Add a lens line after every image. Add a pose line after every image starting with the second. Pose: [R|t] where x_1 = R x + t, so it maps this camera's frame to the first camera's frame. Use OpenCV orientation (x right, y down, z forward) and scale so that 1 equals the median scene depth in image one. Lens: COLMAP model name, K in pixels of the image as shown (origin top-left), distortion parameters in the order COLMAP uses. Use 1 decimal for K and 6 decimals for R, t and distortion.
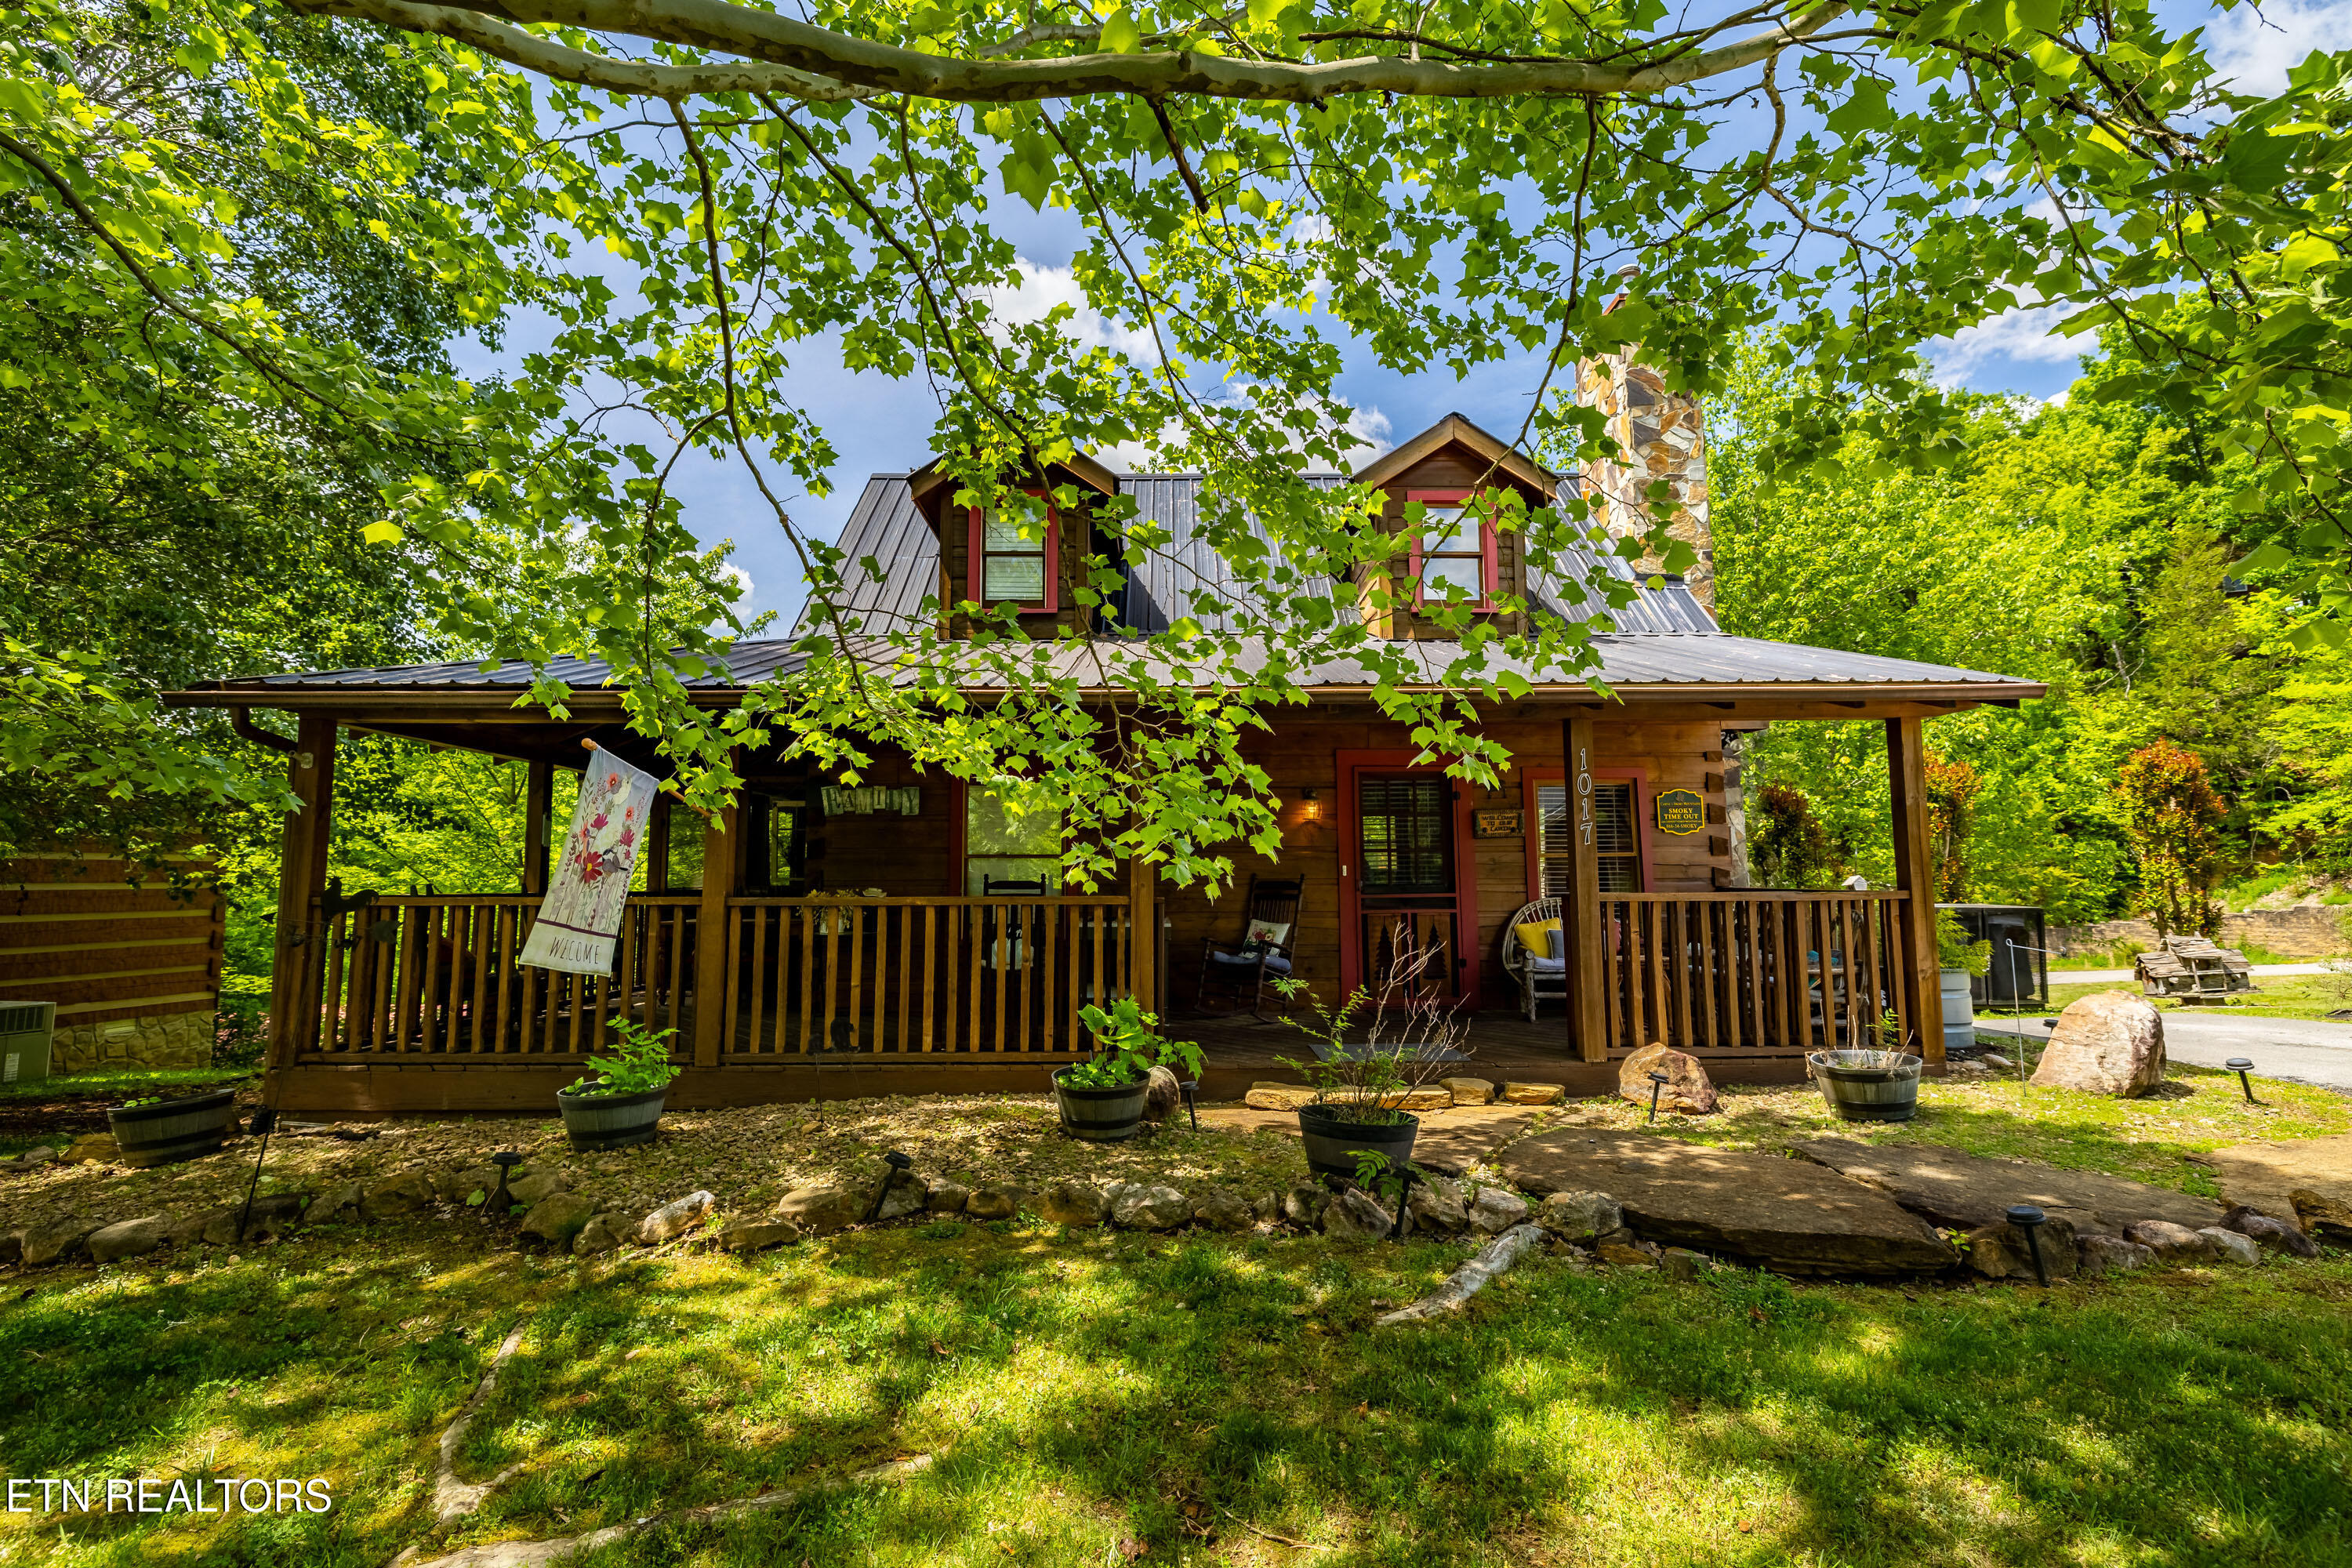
lens RADIAL K [[1006.1, 0, 1176.0], [0, 1006.1, 784.0], [0, 0, 1]] dist [-0.000511, -0.000101]
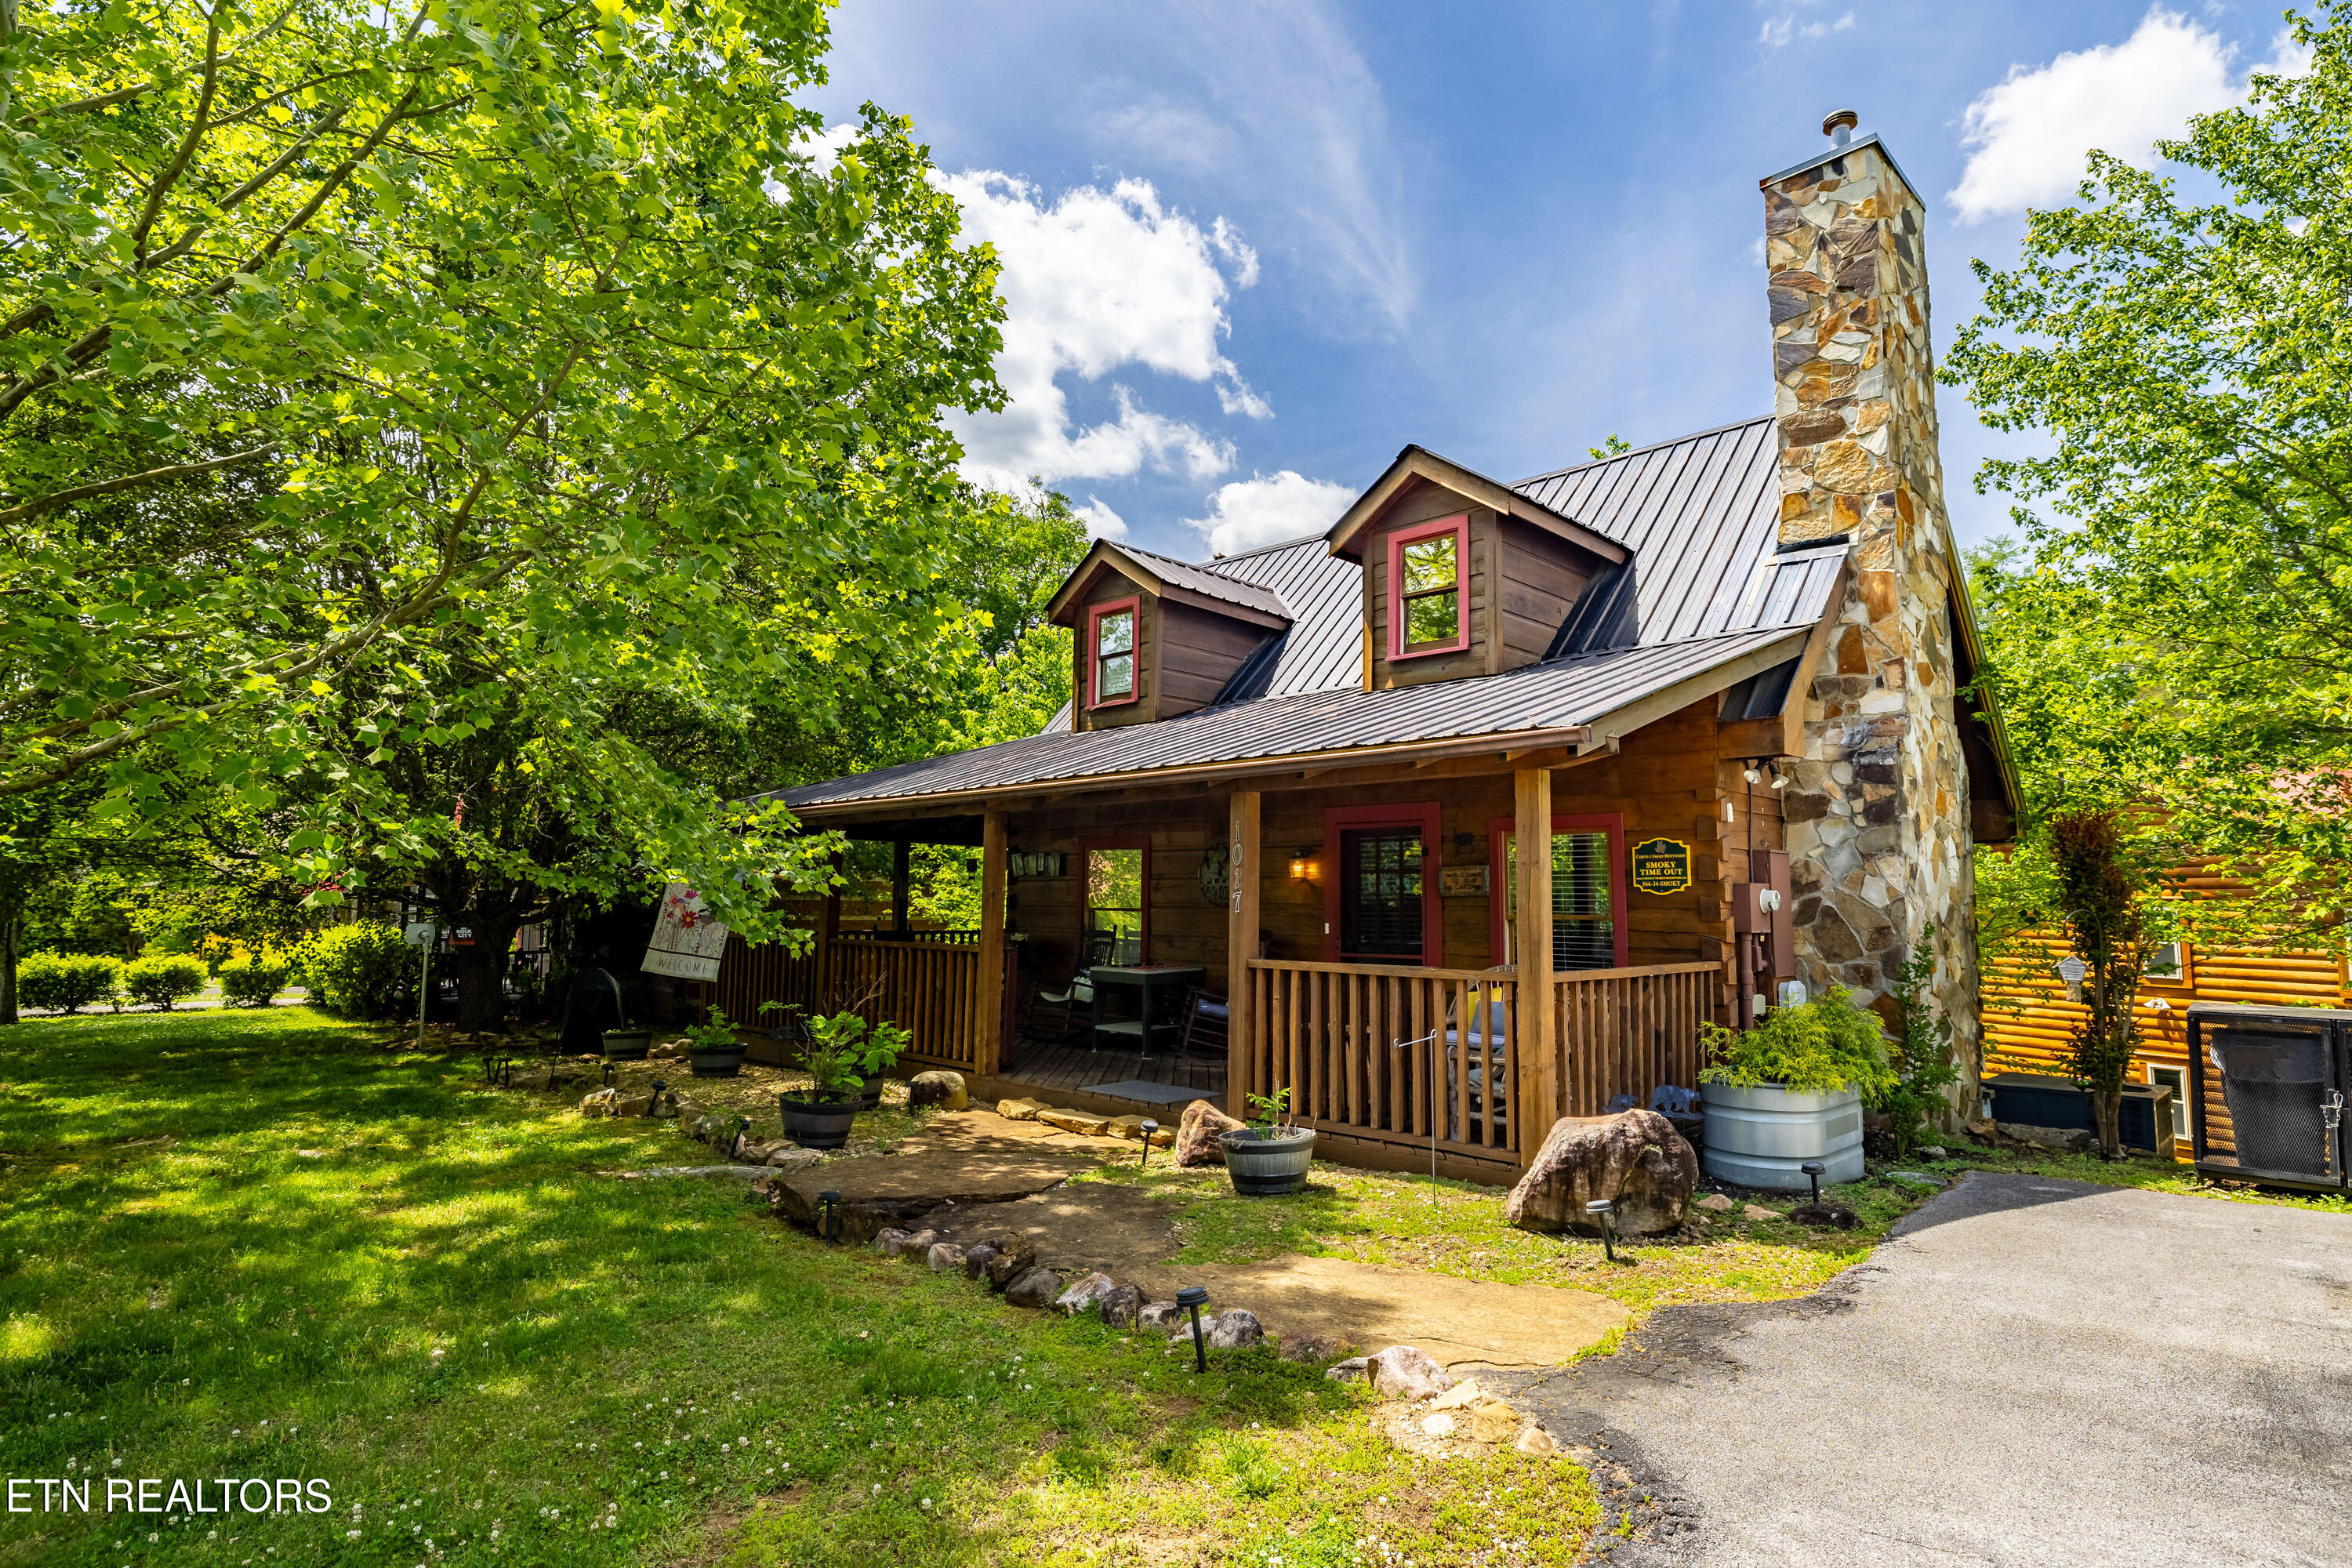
lens RADIAL K [[1268.3, 0, 1176.0], [0, 1268.3, 784.0], [0, 0, 1]] dist [-0.001124, -0.000091]
pose [[0.700364, -0.063565, -0.710950, 0.794491], [0.043342, 0.997976, -0.046531, -0.007573], [0.712469, 0.001775, 0.701701, 0.014952]]
